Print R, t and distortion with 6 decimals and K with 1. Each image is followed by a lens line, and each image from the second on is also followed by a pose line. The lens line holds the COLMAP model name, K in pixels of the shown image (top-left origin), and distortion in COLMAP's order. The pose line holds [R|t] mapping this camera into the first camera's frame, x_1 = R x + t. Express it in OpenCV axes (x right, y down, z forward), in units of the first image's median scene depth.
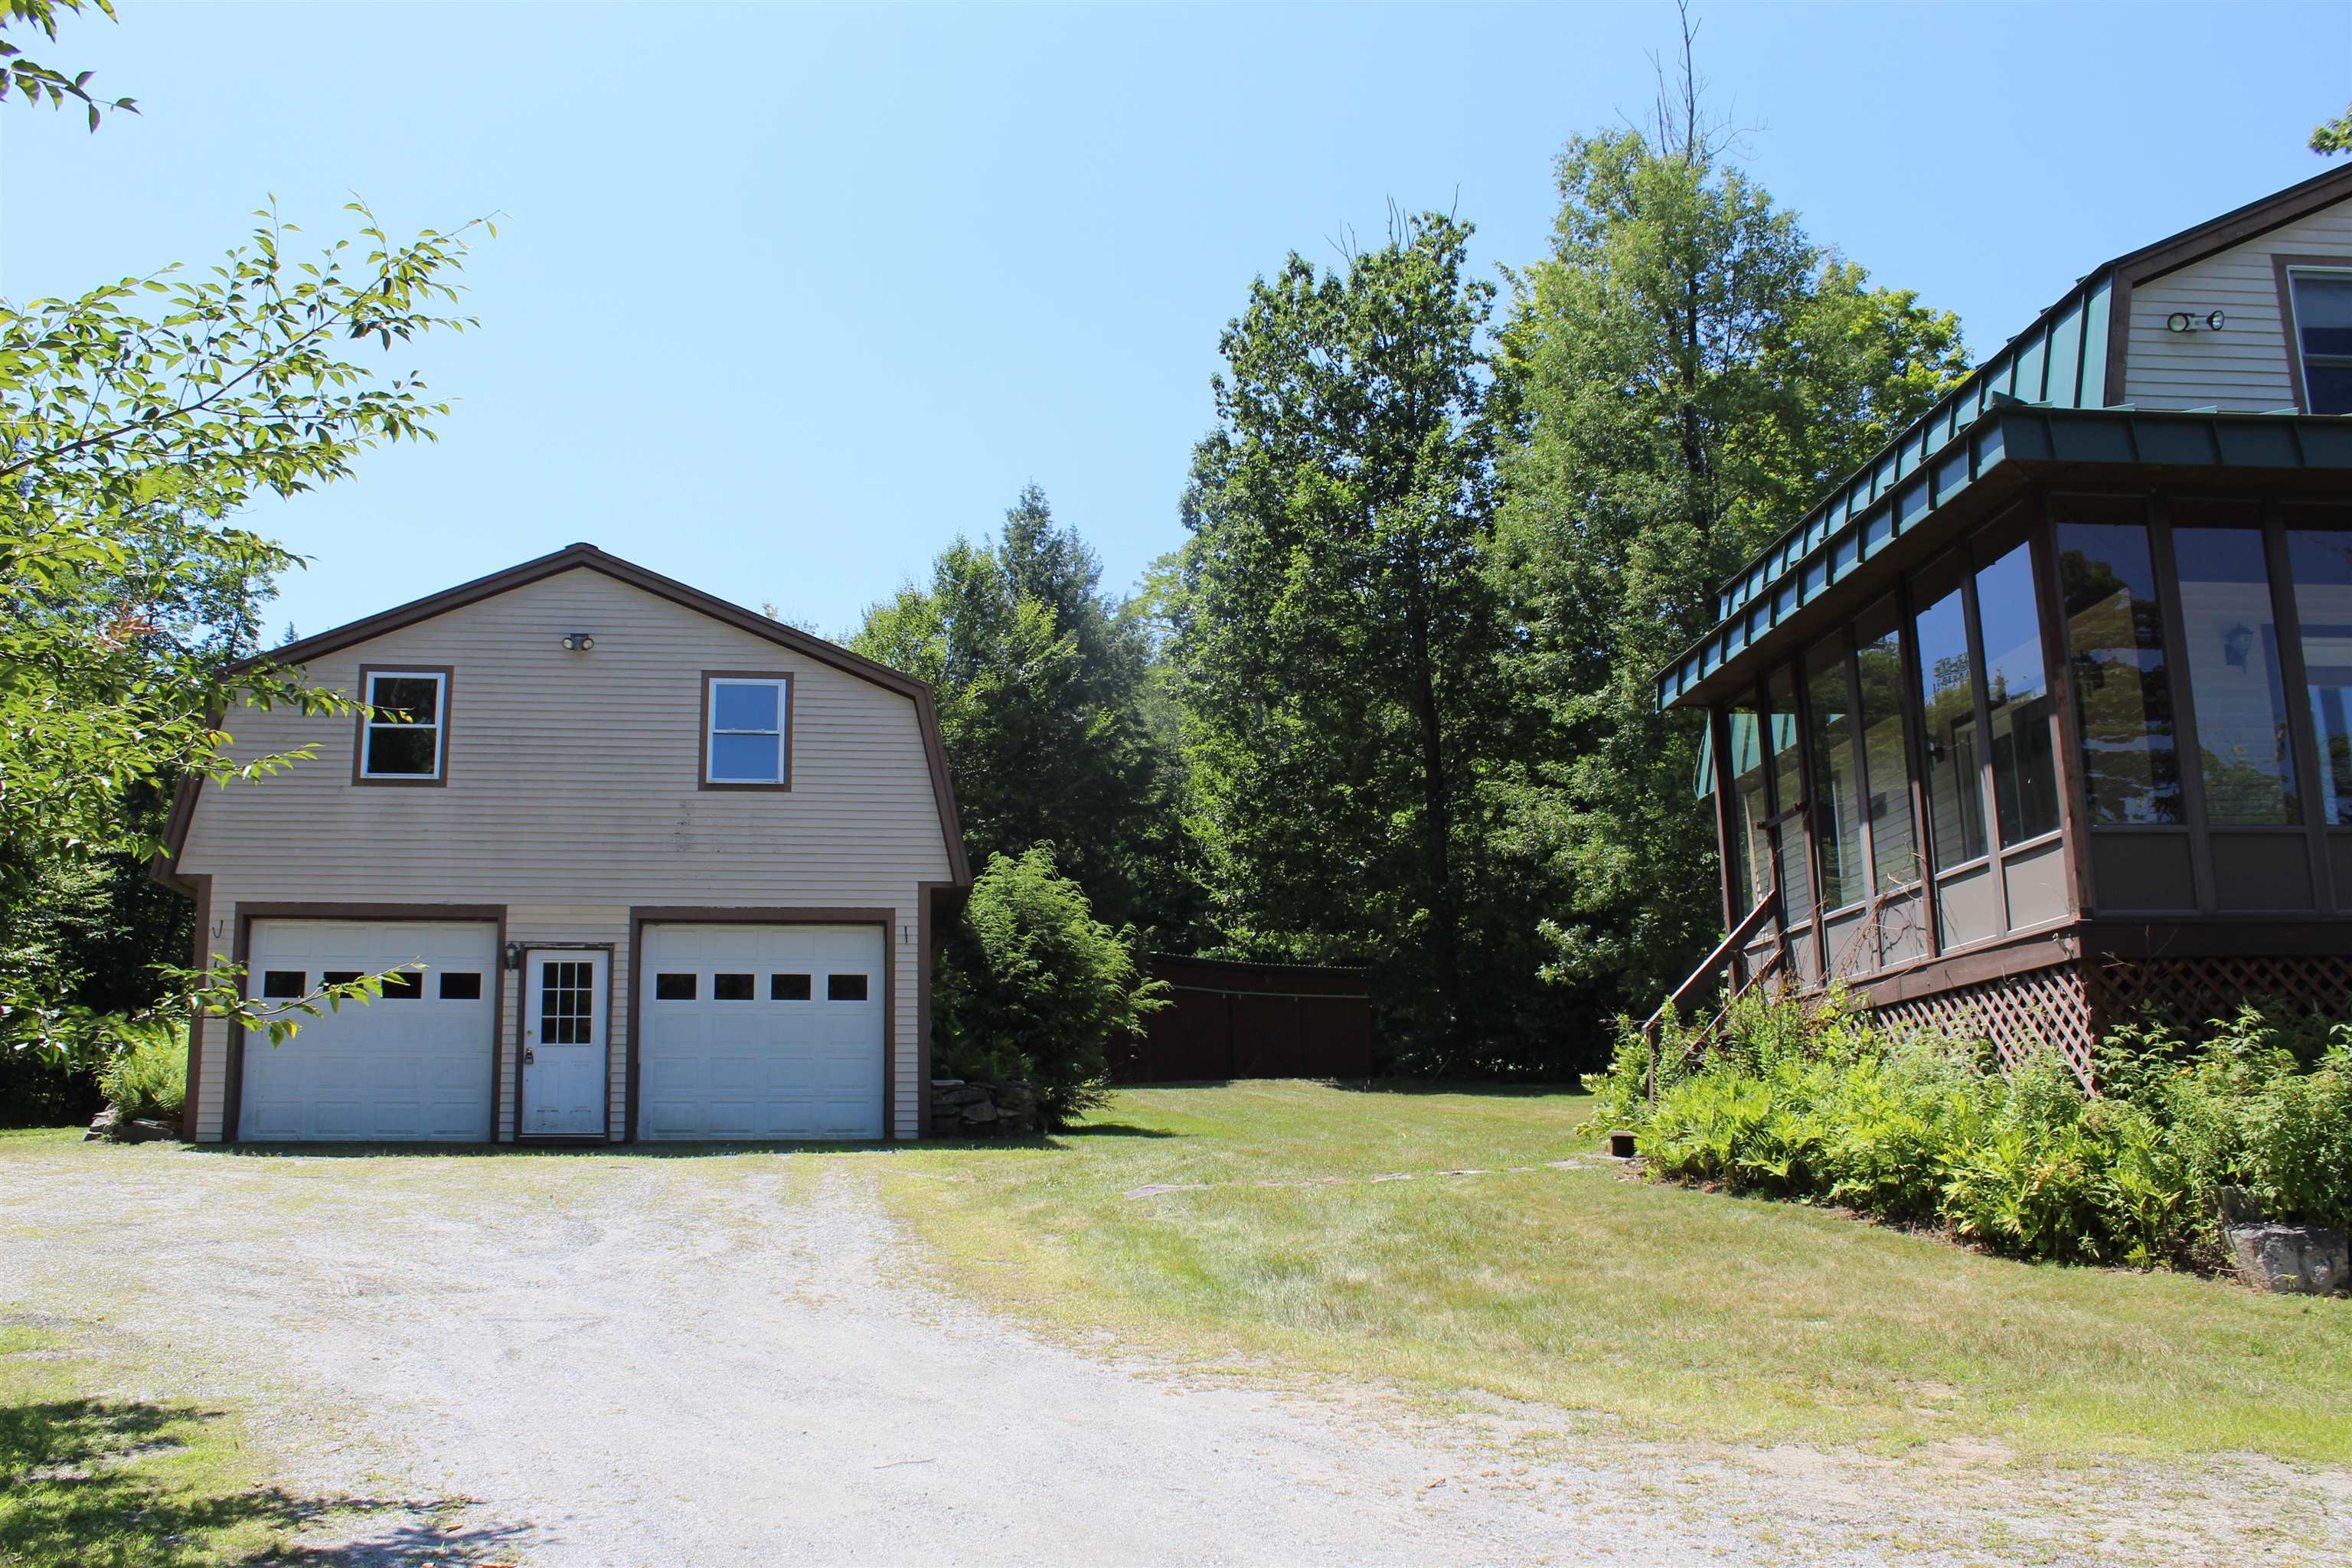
lens RADIAL K [[1994.3, 0, 1176.0], [0, 1994.3, 784.0], [0, 0, 1]] dist [-0.147848, 0.123451]
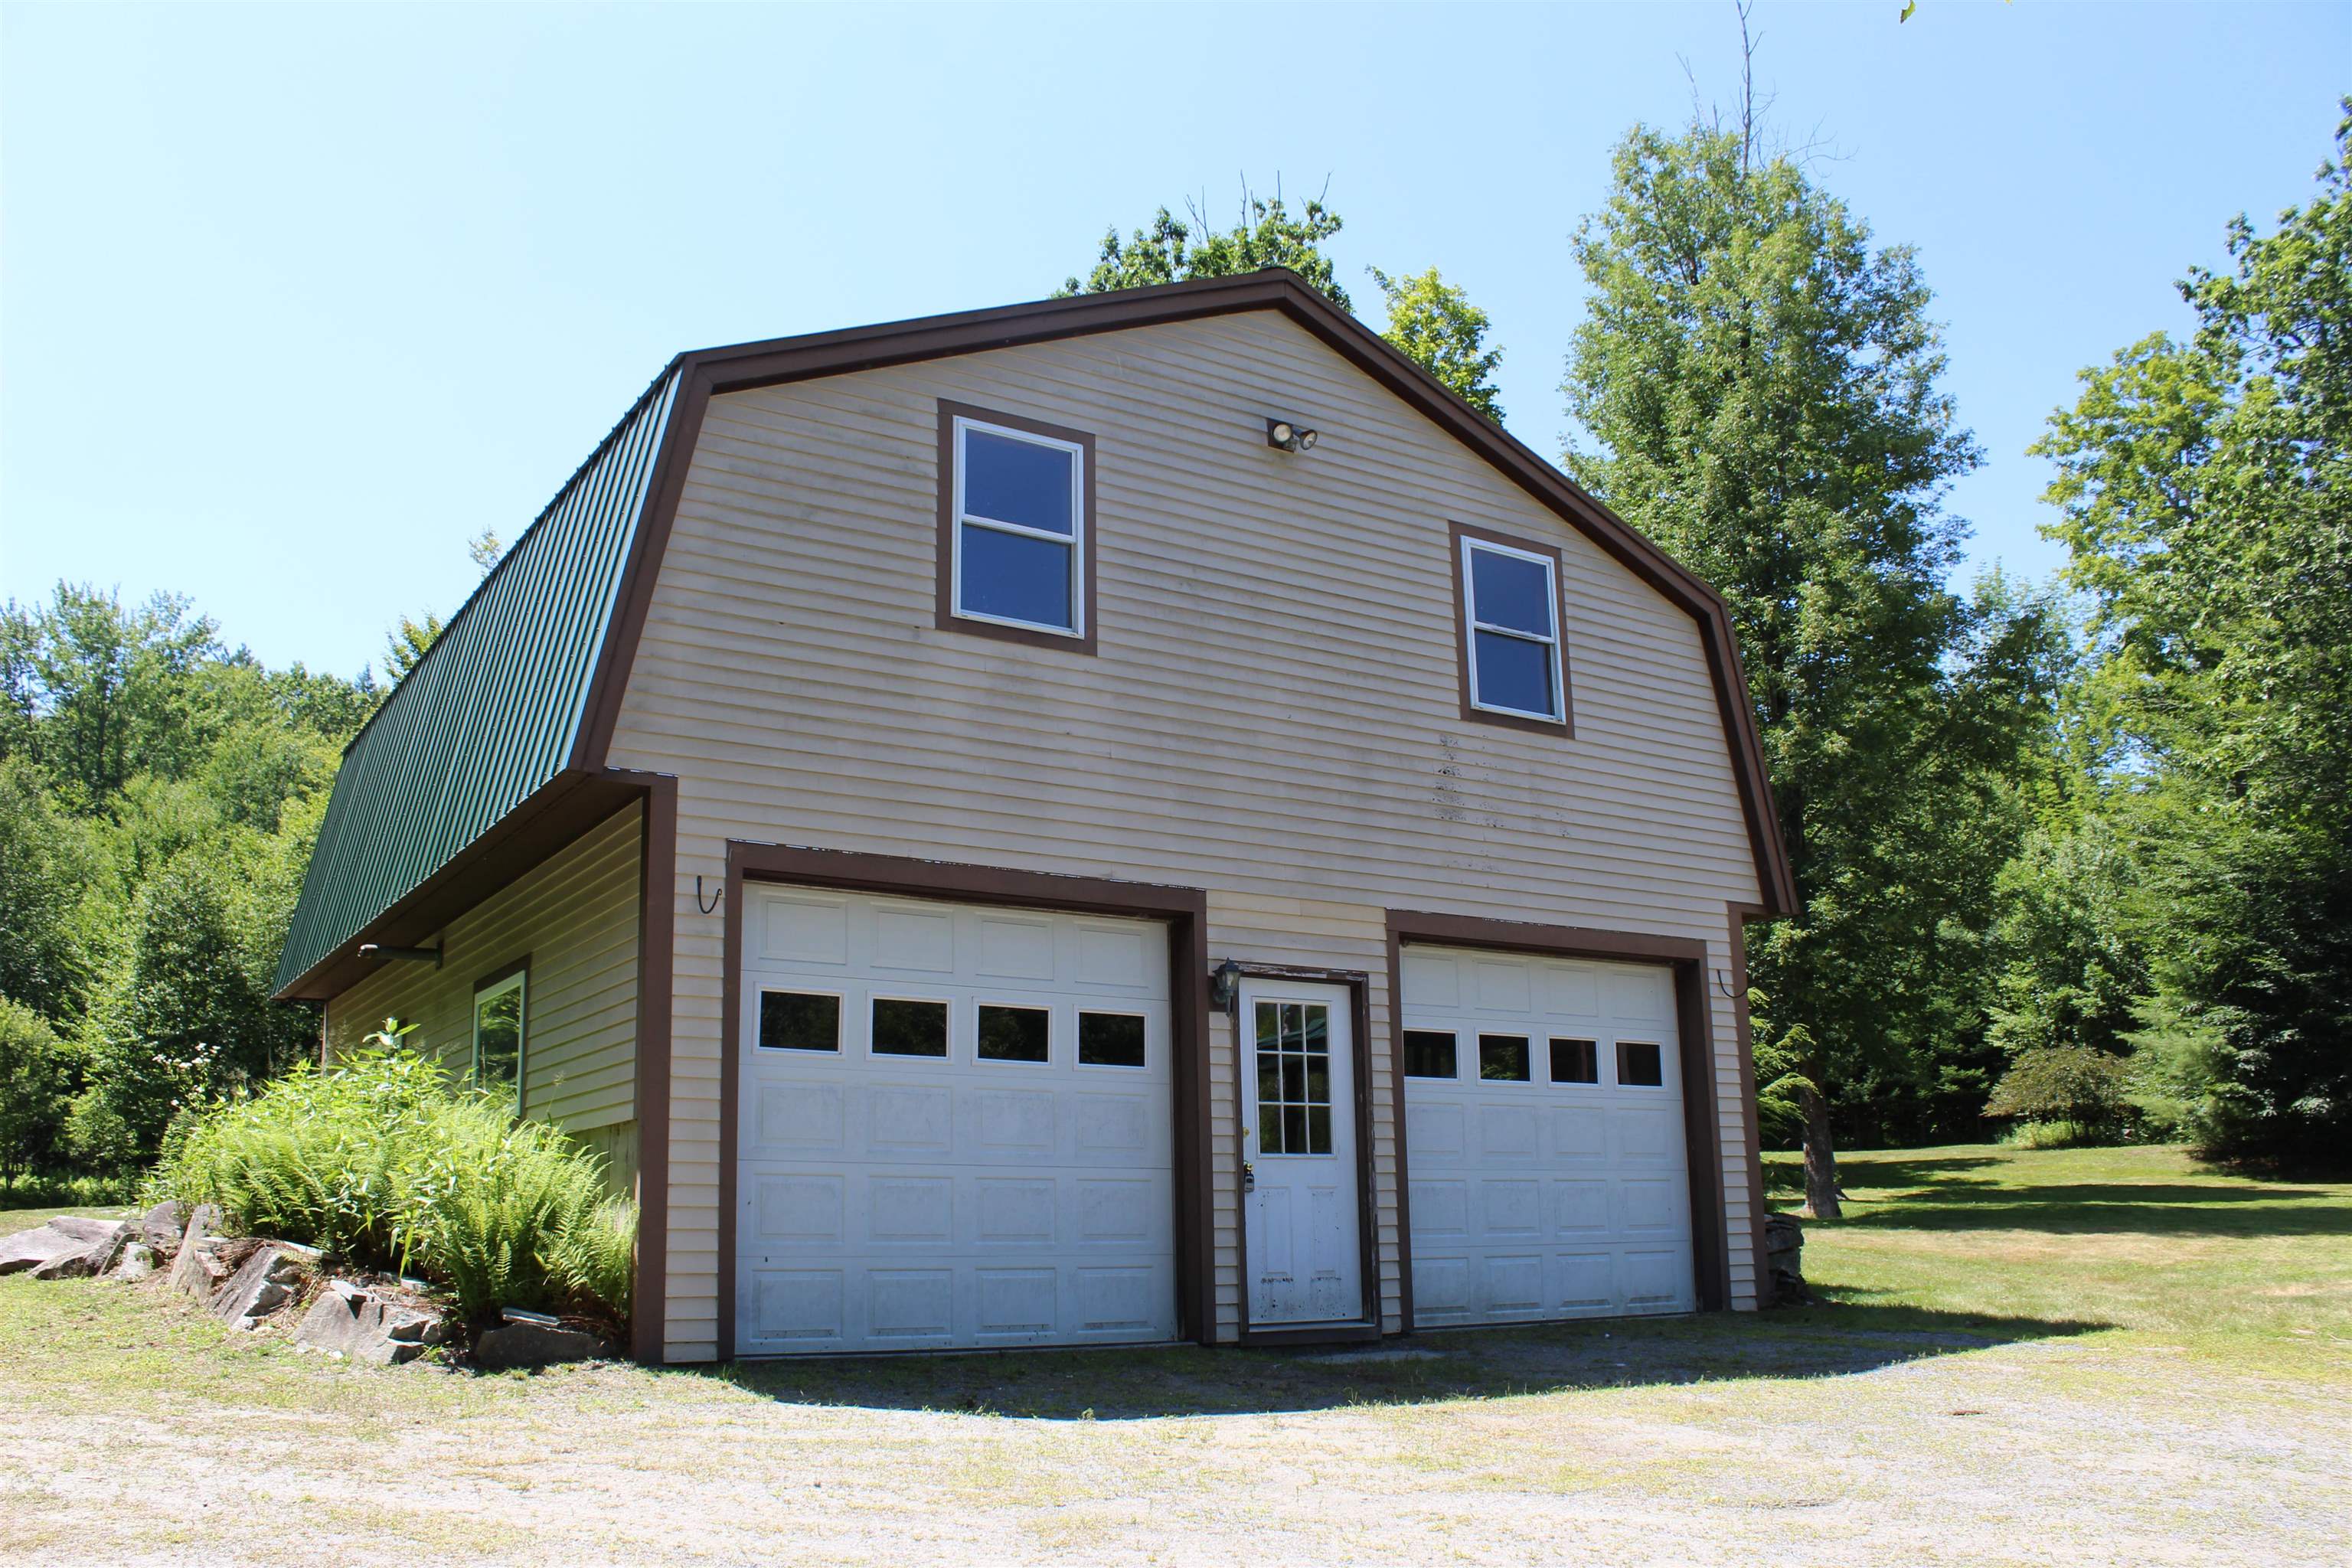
lens RADIAL K [[1910.8, 0, 1176.0], [0, 1910.8, 784.0], [0, 0, 1]] dist [-0.147727, 0.140600]
pose [[0.927775, 0.100649, 0.359310, -0.710488], [-0.091678, 0.994904, -0.041968, 0.073388], [-0.361703, 0.005996, 0.932274, 0.688124]]
